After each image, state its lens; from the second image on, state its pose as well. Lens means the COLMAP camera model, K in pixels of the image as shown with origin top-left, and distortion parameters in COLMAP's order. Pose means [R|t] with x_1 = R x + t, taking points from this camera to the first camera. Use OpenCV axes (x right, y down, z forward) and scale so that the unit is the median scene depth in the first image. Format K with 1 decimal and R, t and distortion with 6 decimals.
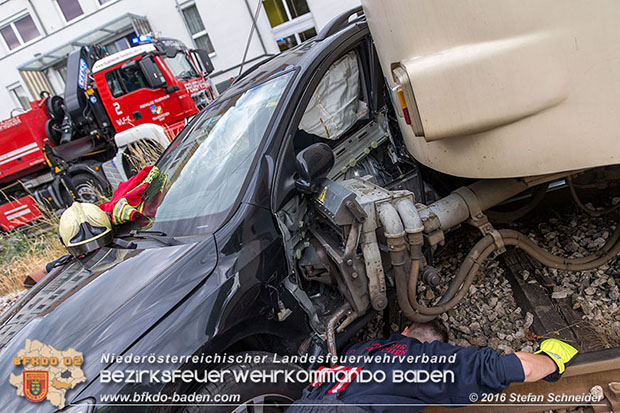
lens RADIAL K [[431.8, 0, 300.5], [0, 431.8, 201.2], [0, 0, 1]] dist [-0.098868, 0.079802]
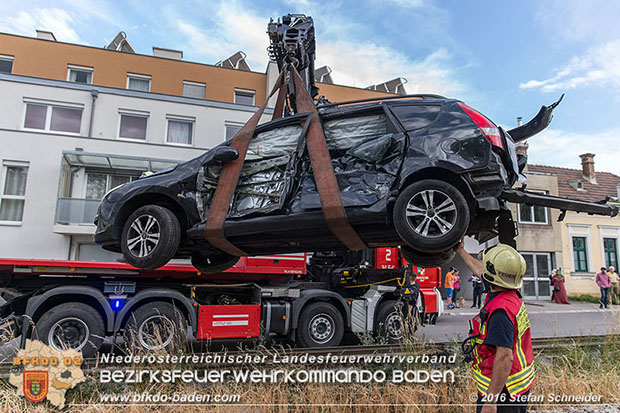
lens RADIAL K [[432.3, 0, 310.0], [0, 432.3, 206.5], [0, 0, 1]] dist [0.018528, 0.000967]
pose [[0.833619, 0.417425, 0.361712, -1.015289], [-0.176845, 0.822108, -0.541169, 0.284838], [-0.523264, 0.387162, 0.759145, 0.257582]]
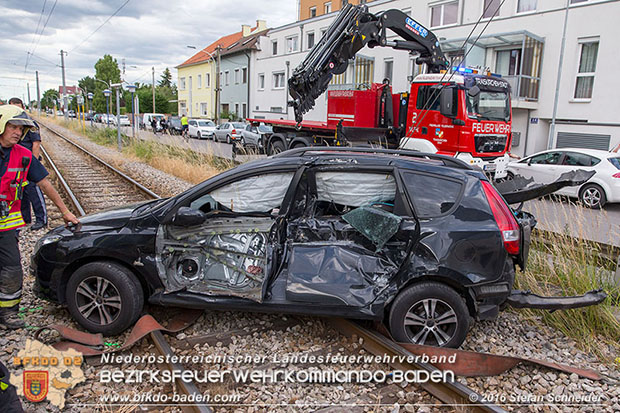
lens RADIAL K [[469.4, 0, 350.1], [0, 469.4, 222.5], [0, 0, 1]] dist [-0.119880, 0.100592]
pose [[0.637620, 0.513282, -0.574441, 0.315373], [-0.492425, 0.845020, 0.208471, -0.156366], [0.592418, 0.149944, 0.791554, -0.043532]]
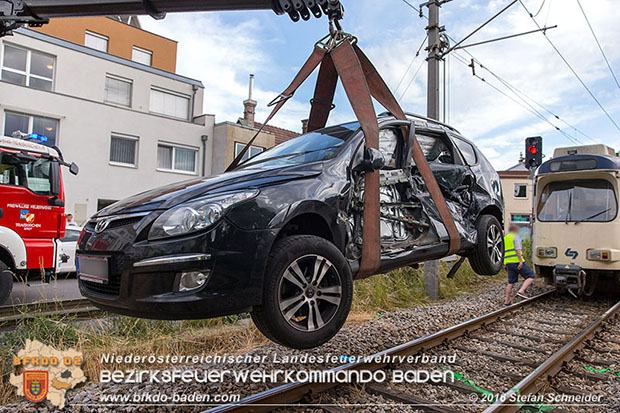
lens RADIAL K [[428.5, 0, 304.2], [0, 428.5, 203.0], [0, 0, 1]] dist [-0.103050, 0.070816]
pose [[0.531732, 0.412210, 0.739827, -0.657689], [0.025975, 0.865209, -0.500739, 0.182864], [-0.846514, 0.285476, 0.449352, 0.166257]]
